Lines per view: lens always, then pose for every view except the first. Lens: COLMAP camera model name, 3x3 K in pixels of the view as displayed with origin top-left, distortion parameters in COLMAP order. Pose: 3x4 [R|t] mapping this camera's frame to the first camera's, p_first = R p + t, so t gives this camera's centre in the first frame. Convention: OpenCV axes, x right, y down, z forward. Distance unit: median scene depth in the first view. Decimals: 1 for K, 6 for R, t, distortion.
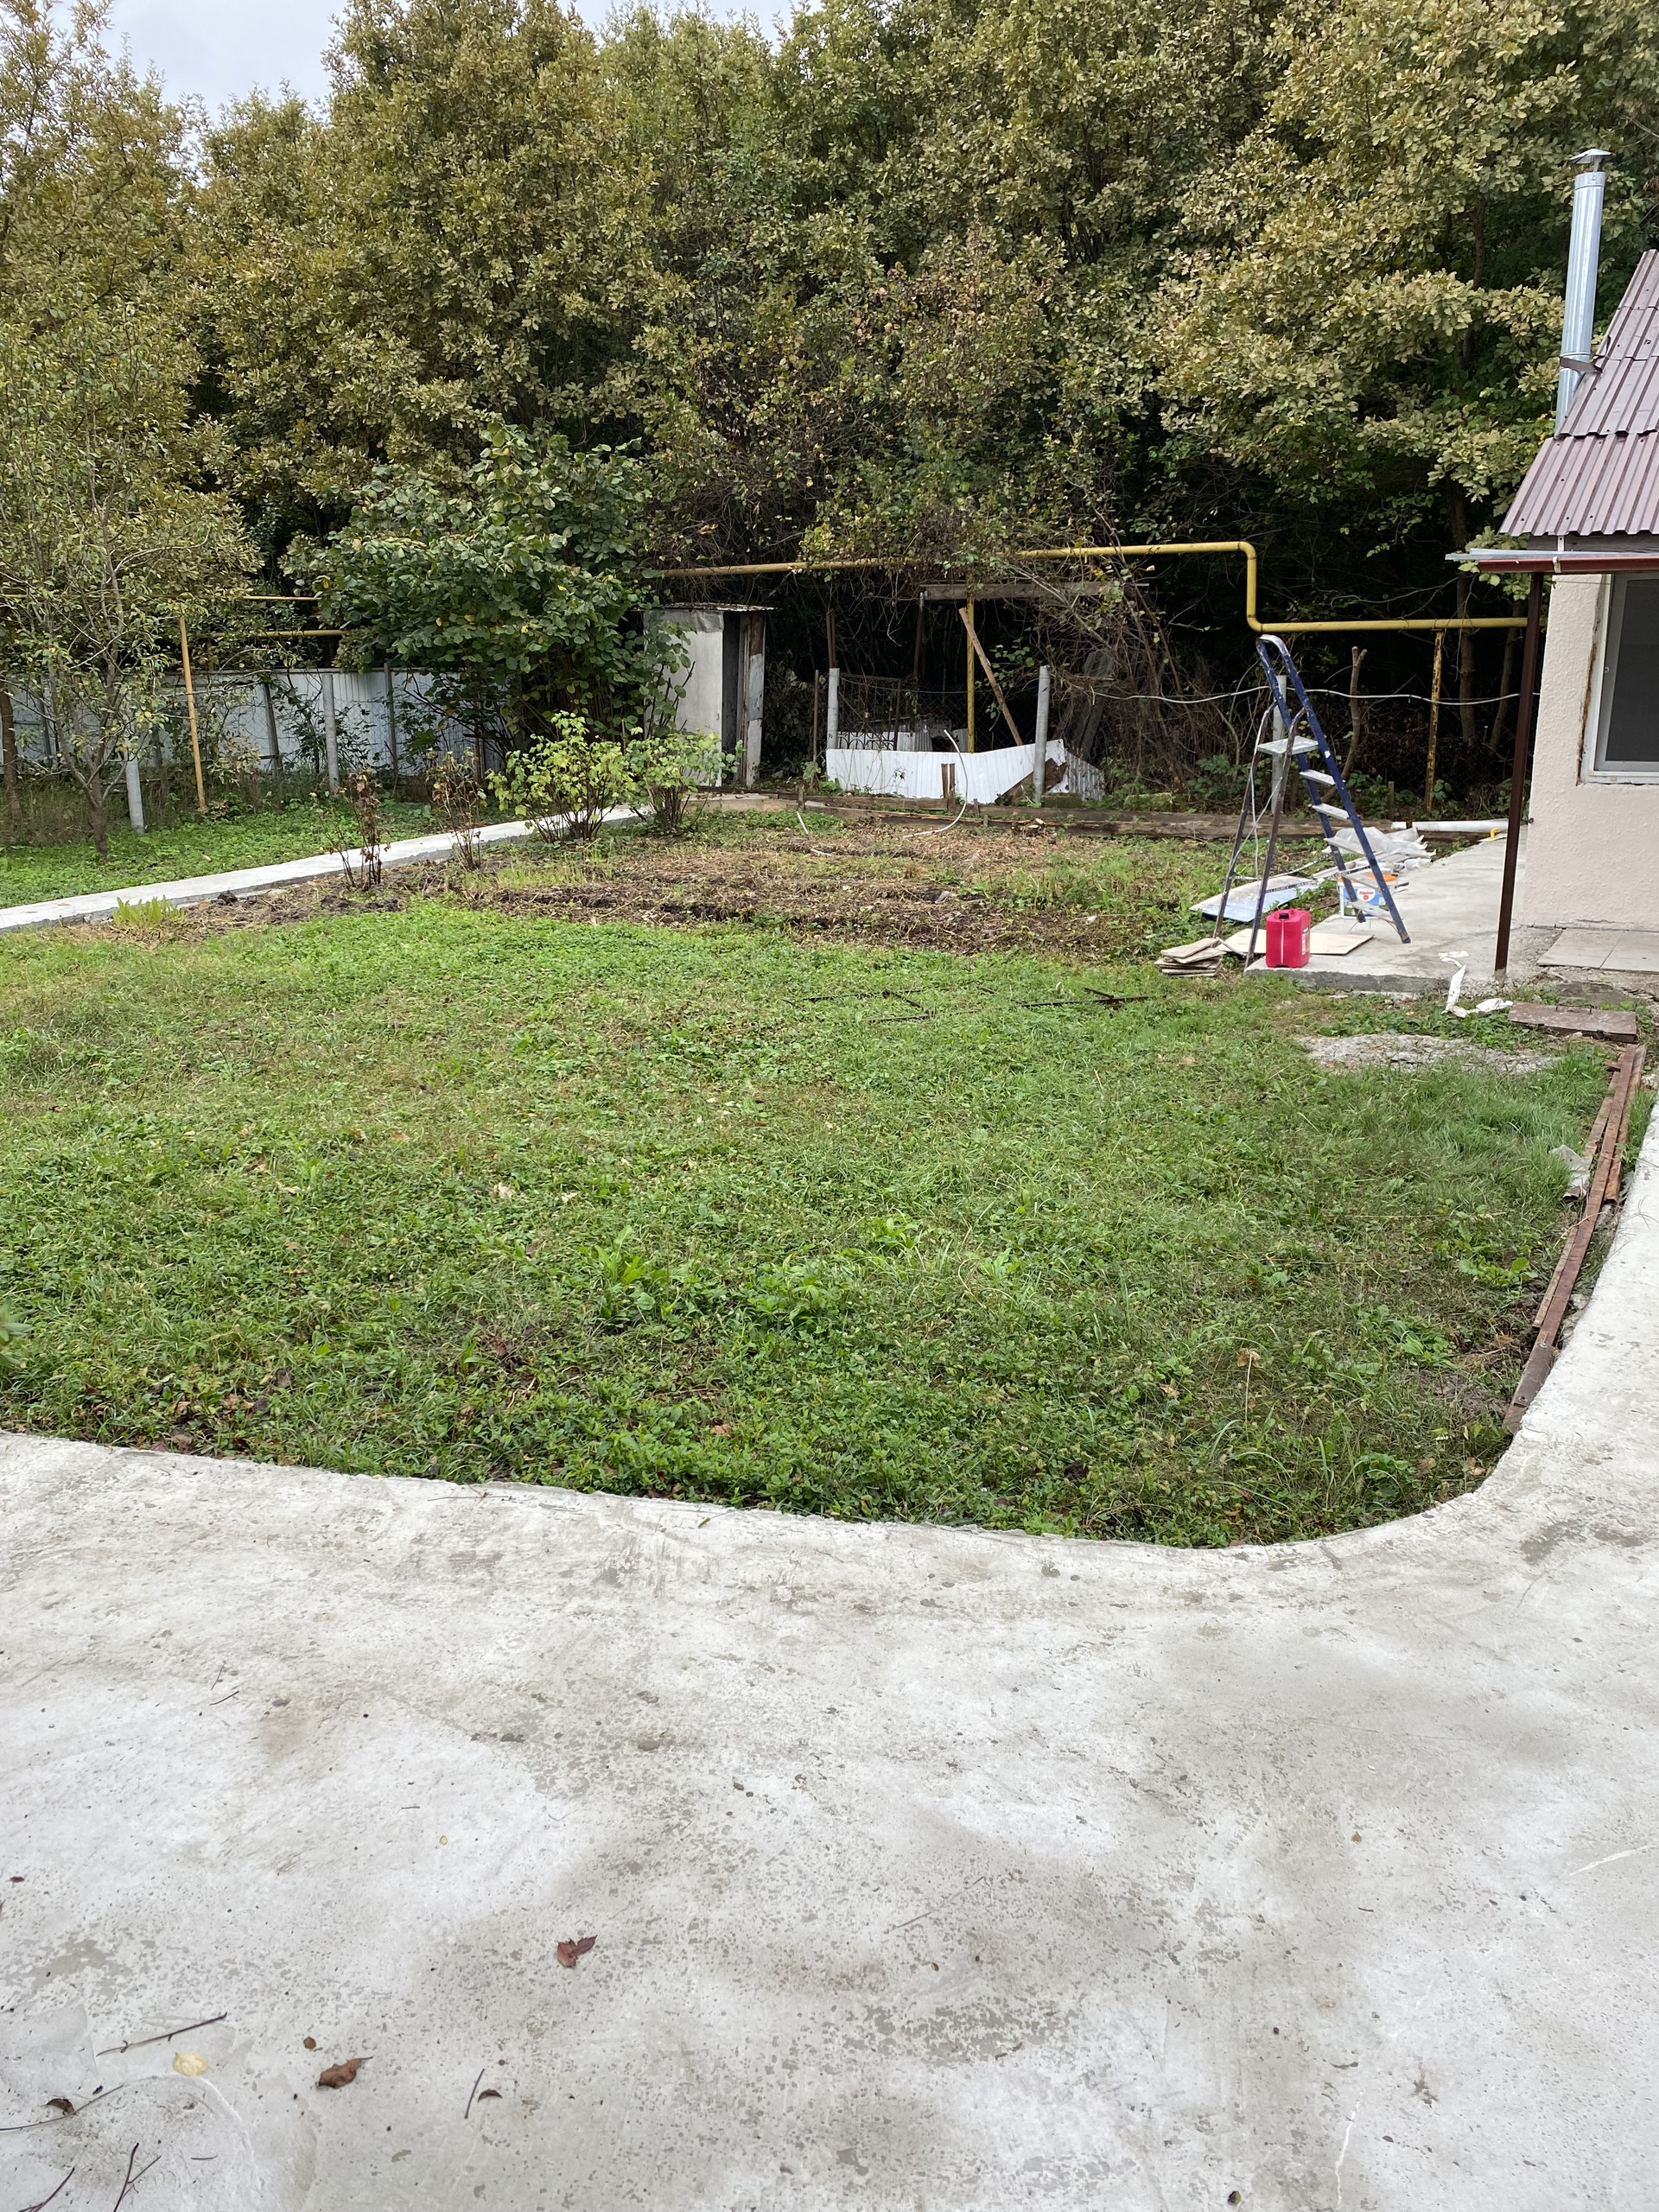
lens RADIAL K [[1691.4, 0, 823.6], [0, 1691.4, 1089.0], [0, 0, 1]] dist [0.047455, -0.041132]
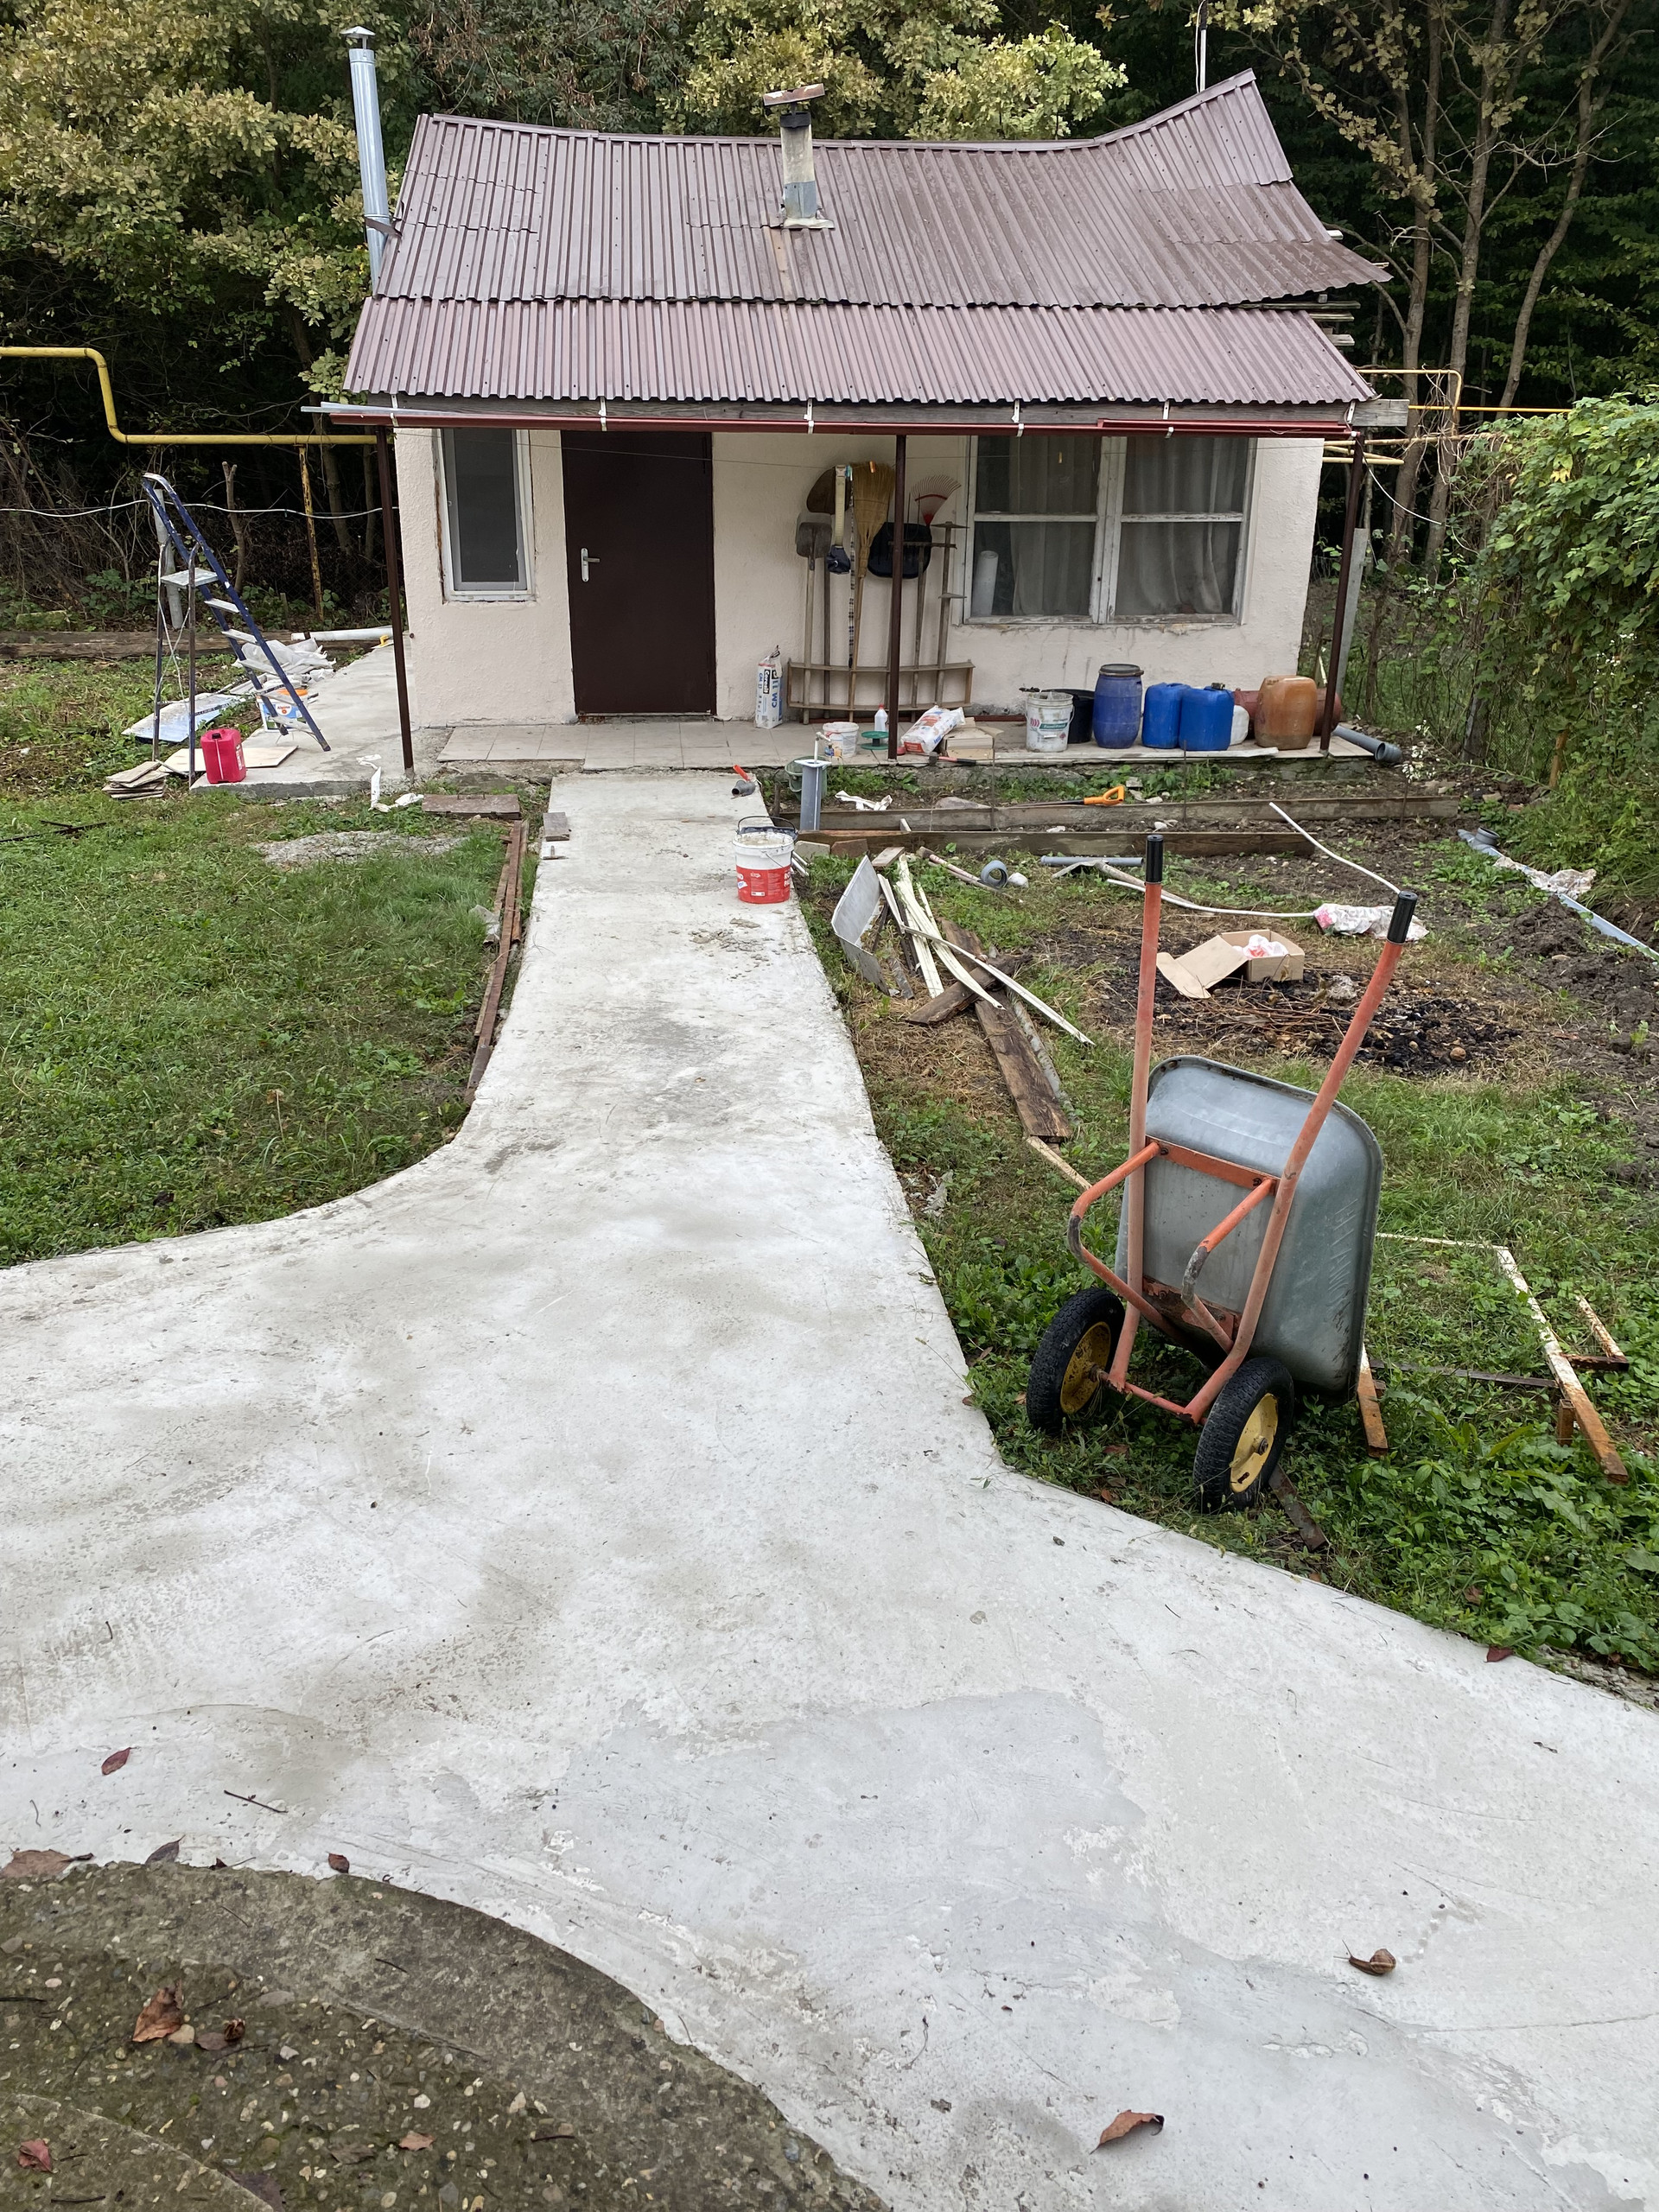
lens RADIAL K [[1691.4, 0, 779.0], [0, 1691.4, 1080.1], [0, 0, 1]] dist [0.047455, -0.041132]
pose [[0.828312, -0.191149, 0.526651, -0.060226], [0.133046, 0.980220, 0.146519, 0.004361], [-0.544240, -0.051295, 0.837360, -0.158627]]
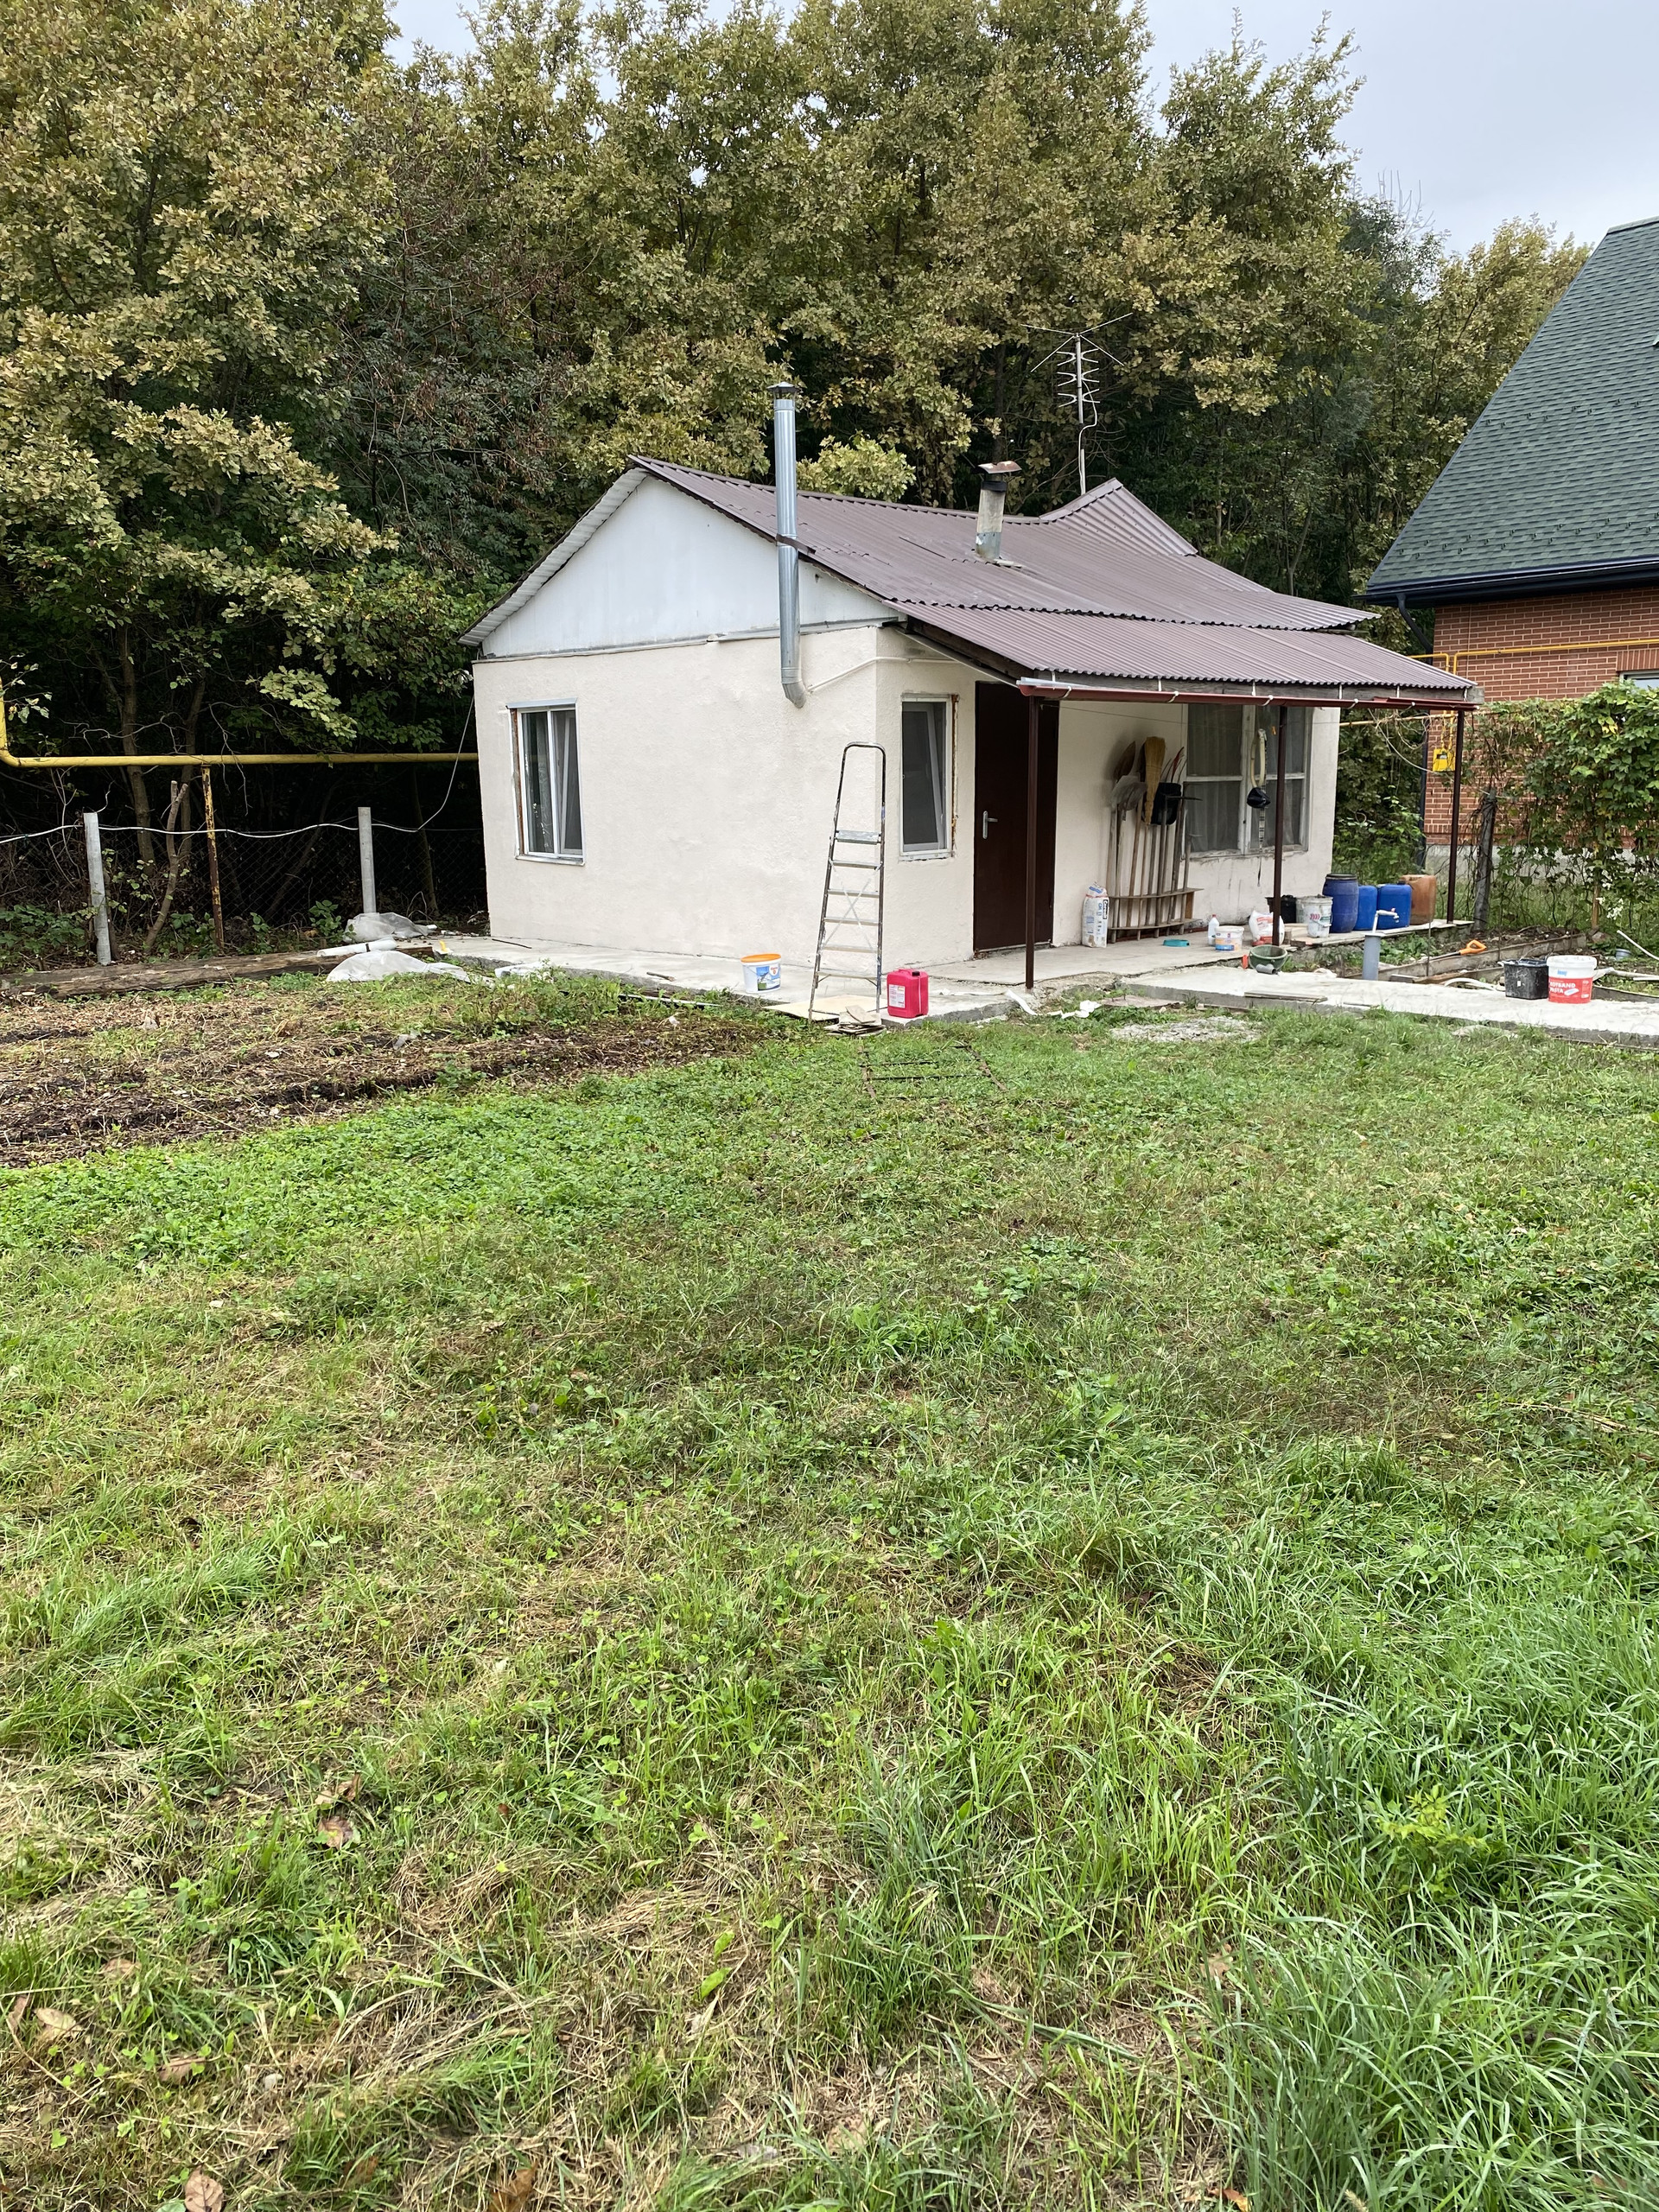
lens RADIAL K [[1691.4, 0, 835.3], [0, 1691.4, 1107.1], [0, 0, 1]] dist [0.047455, -0.041132]
pose [[0.332772, -0.175400, 0.926551, -1.051947], [0.261994, 0.961064, 0.087838, -0.158376], [-0.905882, 0.213521, 0.365769, 0.787630]]
